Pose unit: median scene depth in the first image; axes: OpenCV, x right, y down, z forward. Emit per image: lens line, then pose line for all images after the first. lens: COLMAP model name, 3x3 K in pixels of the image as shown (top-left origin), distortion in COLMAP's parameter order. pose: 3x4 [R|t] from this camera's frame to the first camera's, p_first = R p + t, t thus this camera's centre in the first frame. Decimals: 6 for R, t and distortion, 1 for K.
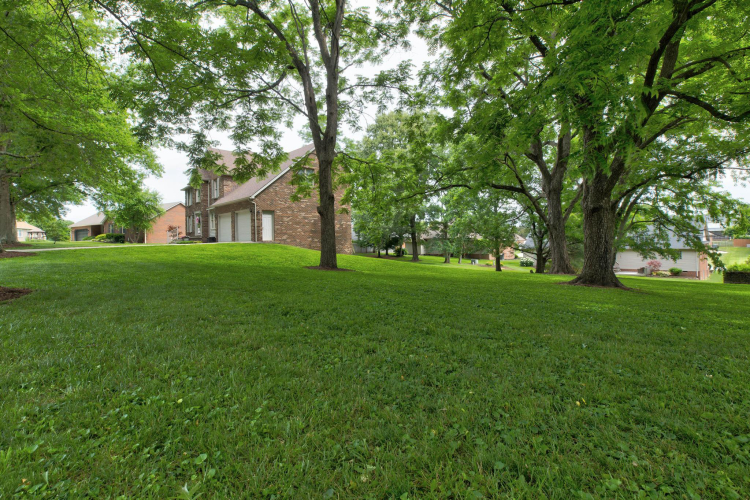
lens RADIAL K [[345.9, 0, 371.1], [0, 345.9, 249.1], [0, 0, 1]] dist [0.005031, -0.000053]
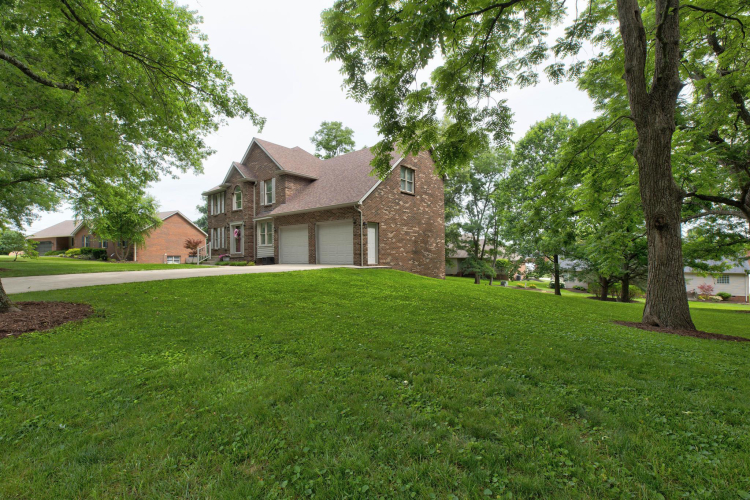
lens RADIAL K [[345.9, 0, 376.7], [0, 345.9, 254.3], [0, 0, 1]] dist [0.005031, -0.000053]
pose [[0.994006, 0.012975, 0.108557, -0.299910], [-0.009498, 0.999427, -0.032490, -0.017946], [-0.108917, 0.031264, 0.993559, 0.238133]]
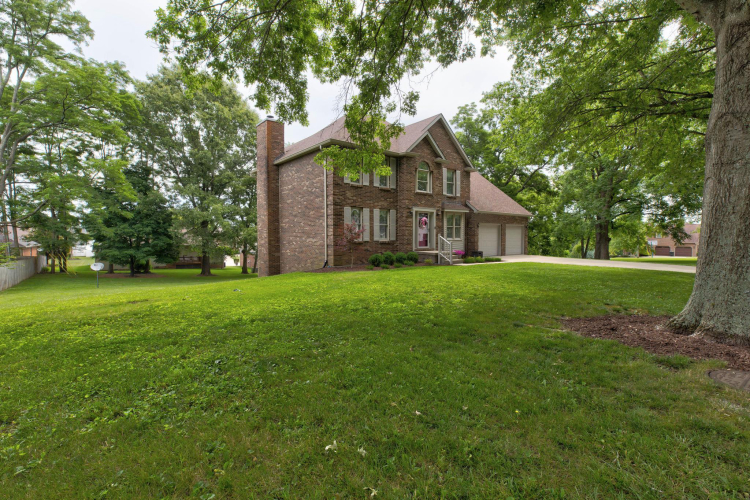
lens RADIAL K [[345.9, 0, 376.6], [0, 345.9, 245.1], [0, 0, 1]] dist [0.005031, -0.000053]
pose [[0.069078, -0.004892, 0.997599, -1.188033], [0.016236, 0.999861, 0.003779, -0.053058], [-0.997479, 0.015936, 0.069148, 1.129766]]
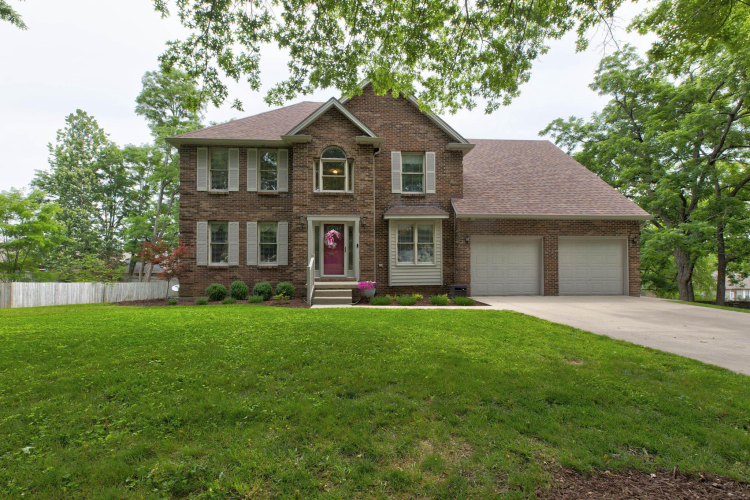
lens RADIAL K [[345.9, 0, 371.2], [0, 345.9, 256.6], [0, 0, 1]] dist [0.005031, -0.000053]
pose [[0.637368, 0.026014, 0.770121, -0.835207], [0.002257, 0.999363, -0.035626, -0.053566], [-0.770557, 0.024445, 0.636903, 0.781246]]
